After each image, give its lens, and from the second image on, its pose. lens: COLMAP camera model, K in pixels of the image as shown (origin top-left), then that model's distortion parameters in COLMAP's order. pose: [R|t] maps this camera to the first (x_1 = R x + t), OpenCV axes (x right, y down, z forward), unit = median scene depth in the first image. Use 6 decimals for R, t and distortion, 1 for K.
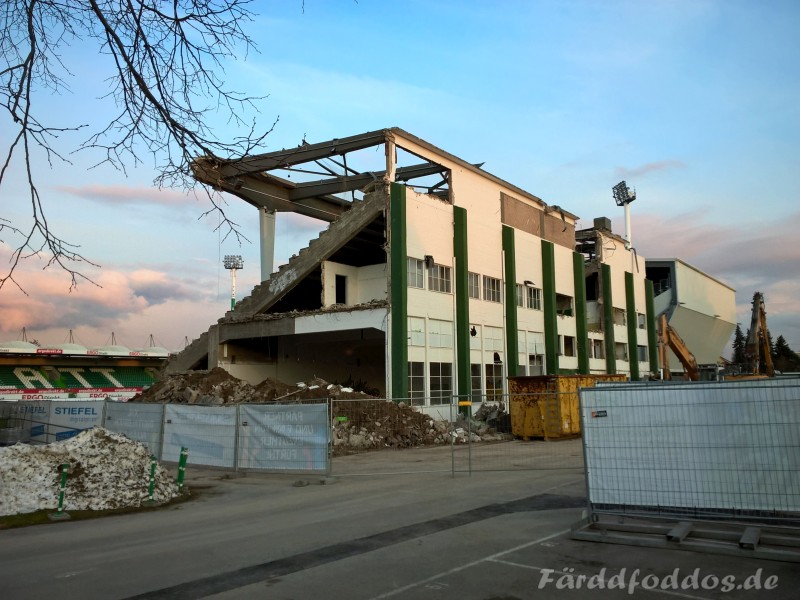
lens RADIAL K [[647.5, 0, 400.0], [0, 647.5, 300.0], [0, 0, 1]] dist [0.093046, -0.132711]
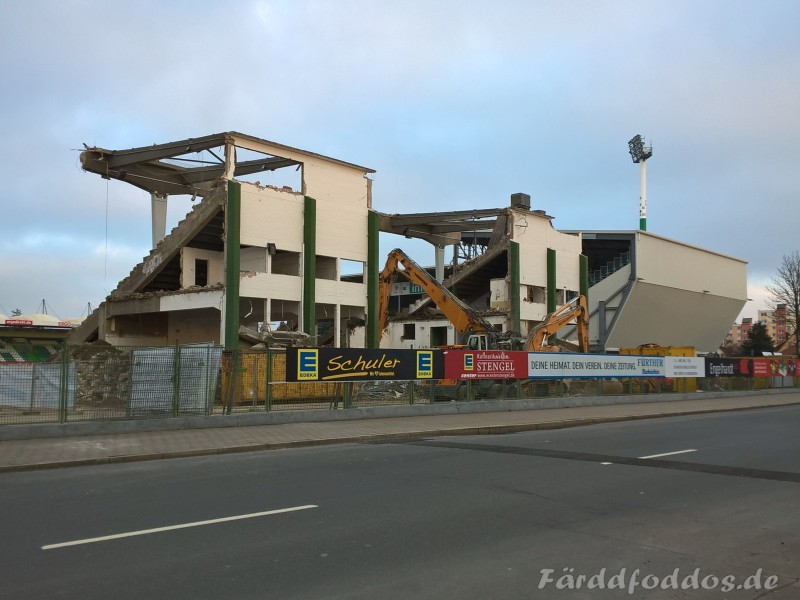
lens RADIAL K [[787.3, 0, 387.3], [0, 787.3, 311.4], [0, 0, 1]] dist [0.043285, 0.002364]
pose [[0.997017, 0.008794, -0.076683, 0.310187], [-0.004187, 0.998188, 0.060031, -0.029503], [0.077072, -0.059531, 0.995247, -0.312776]]
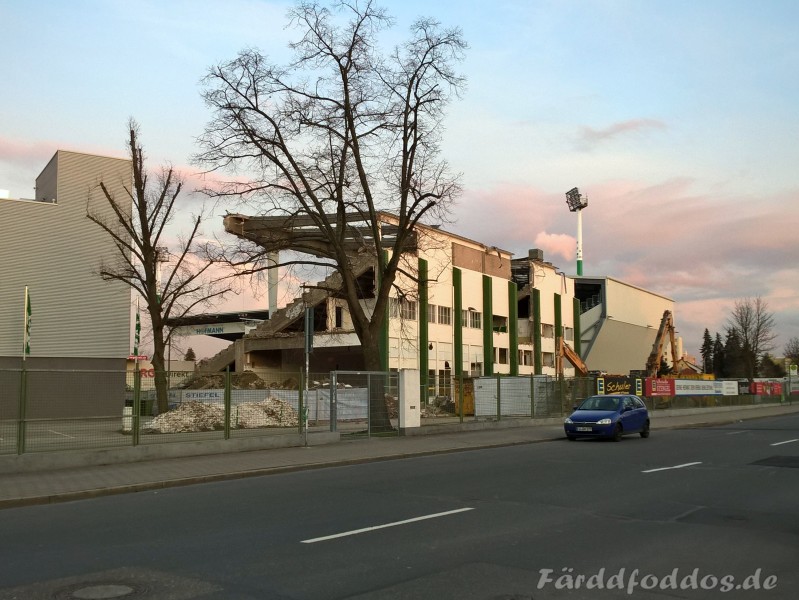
lens RADIAL K [[787.5, 0, 379.3], [0, 787.5, 326.3], [0, 0, 1]] dist [0.022698, -0.010264]
pose [[0.998194, 0.010137, 0.059204, -0.096649], [-0.012808, 0.998909, 0.044911, -0.068498], [-0.058684, -0.045588, 0.997235, -0.671827]]
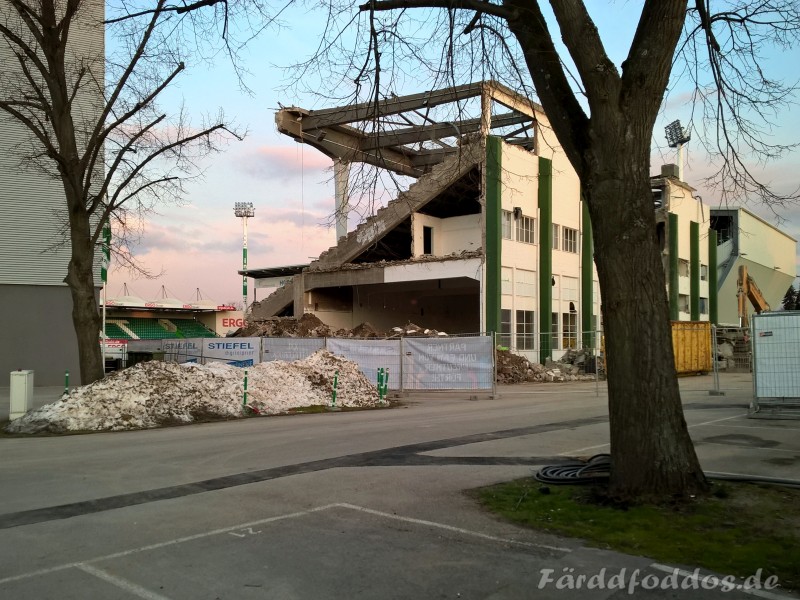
lens RADIAL K [[698.1, 0, 372.3], [0, 698.1, 328.9], [0, 0, 1]] dist [0.125944, -0.231601]
pose [[0.998731, 0.009102, -0.049536, -0.113862], [-0.003561, 0.993834, 0.110824, 0.000824], [0.050239, -0.110507, 0.992605, -0.130494]]
